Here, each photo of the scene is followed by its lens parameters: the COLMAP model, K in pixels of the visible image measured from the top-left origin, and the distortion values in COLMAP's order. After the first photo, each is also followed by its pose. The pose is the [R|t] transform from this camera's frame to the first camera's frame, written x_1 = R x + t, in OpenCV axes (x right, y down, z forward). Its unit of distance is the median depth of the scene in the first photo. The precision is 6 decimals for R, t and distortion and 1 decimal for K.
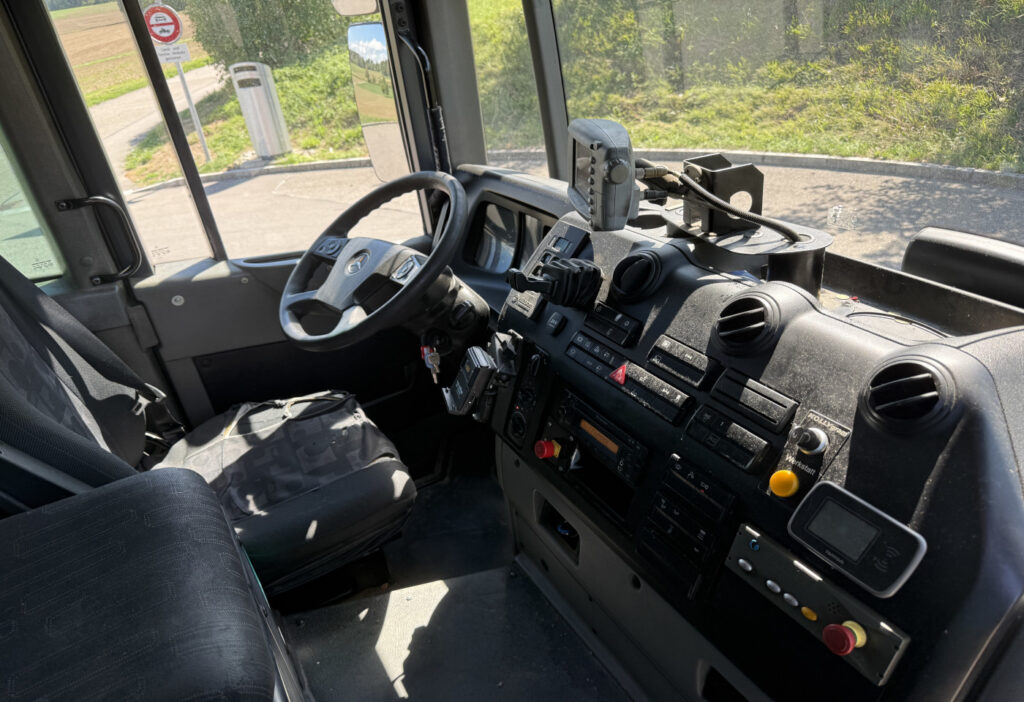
lens RADIAL K [[713.7, 0, 540.6], [0, 713.7, 388.3], [0, 0, 1]] dist [0.053983, -0.049153]
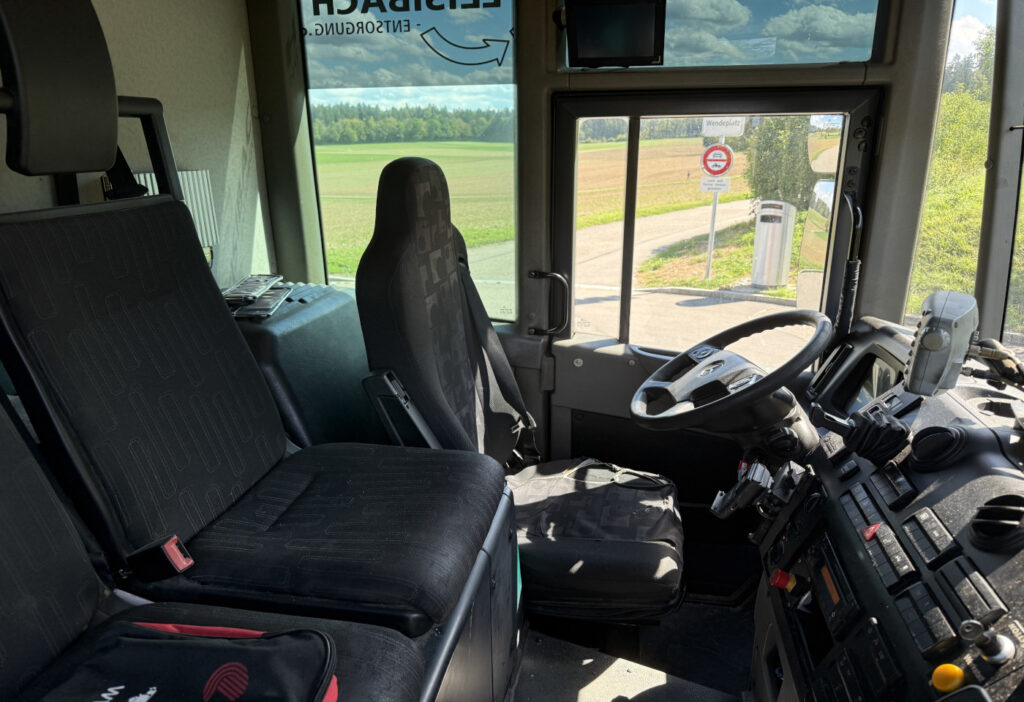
lens RADIAL K [[746.7, 0, 506.5], [0, 746.7, 354.9], [0, 0, 1]] dist [0.037645, -0.046181]
pose [[0.752651, 0.262702, -0.603742, 0.203472], [-0.389351, 0.917032, -0.086361, 0.029211], [0.530963, 0.300067, 0.792488, -0.100391]]
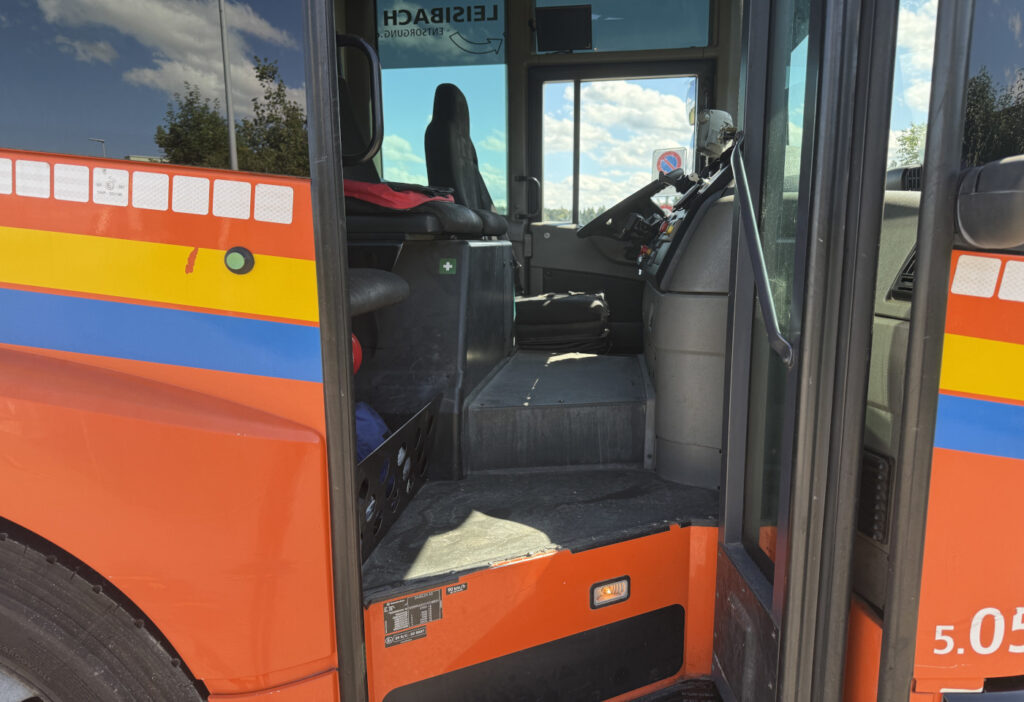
lens RADIAL K [[746.7, 0, 516.8], [0, 746.7, 352.3], [0, 0, 1]] dist [0.037645, -0.046181]
pose [[0.780785, 0.179235, -0.598540, 0.826607], [-0.374686, 0.900919, -0.218987, 0.747929], [0.499986, 0.395246, 0.770581, -0.567380]]
